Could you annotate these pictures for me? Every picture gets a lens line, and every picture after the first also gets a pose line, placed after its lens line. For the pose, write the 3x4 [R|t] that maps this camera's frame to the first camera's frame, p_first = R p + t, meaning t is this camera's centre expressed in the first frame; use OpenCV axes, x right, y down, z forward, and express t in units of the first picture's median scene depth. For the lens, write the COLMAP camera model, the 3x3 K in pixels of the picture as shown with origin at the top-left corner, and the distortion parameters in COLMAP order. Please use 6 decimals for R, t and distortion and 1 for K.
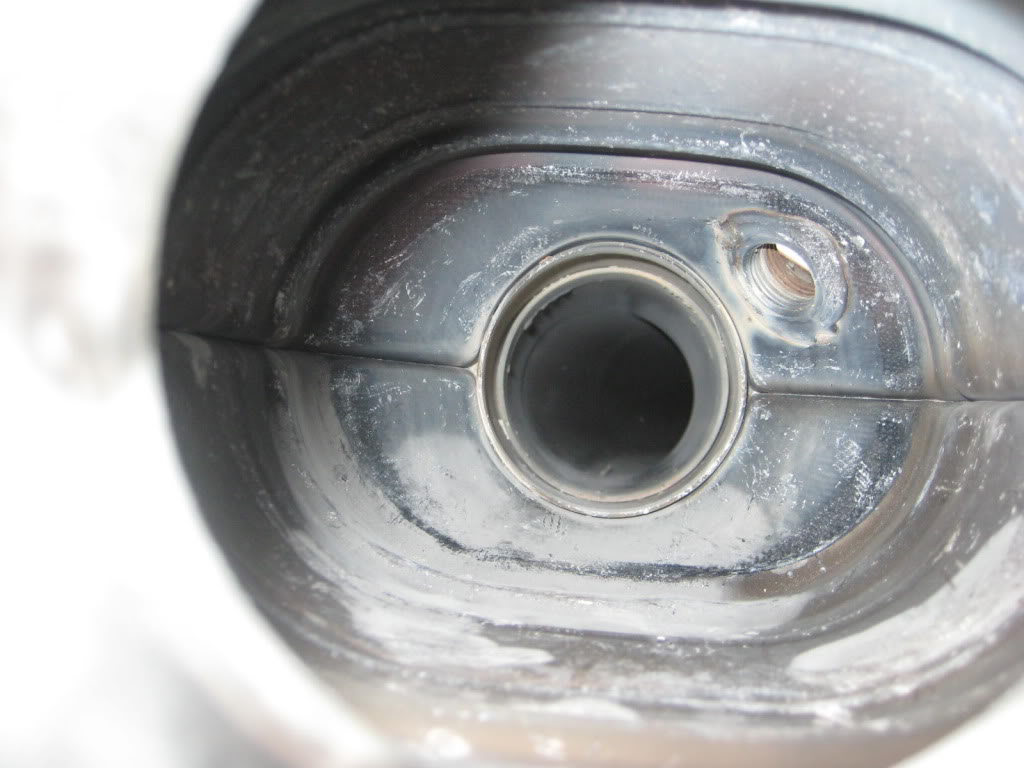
lens RADIAL K [[1226.4, 0, 512.1], [0, 1226.4, 383.6], [0, 0, 1]] dist [-0.093348, 0.000000]
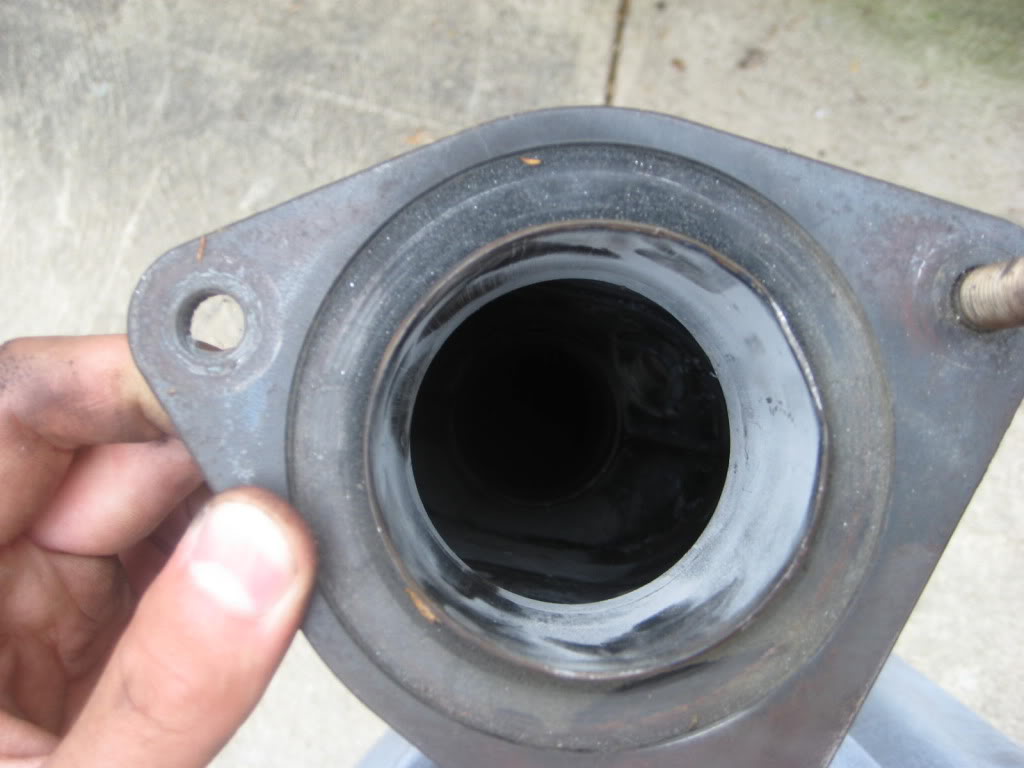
lens RADIAL K [[1226.4, 0, 512.7], [0, 1226.4, 384.4], [0, 0, 1]] dist [-0.093348, 0.000000]
pose [[0.988895, 0.129018, 0.073768, -0.081537], [-0.130097, 0.991451, 0.009986, -0.066768], [-0.071849, -0.019472, 0.997225, -0.638190]]
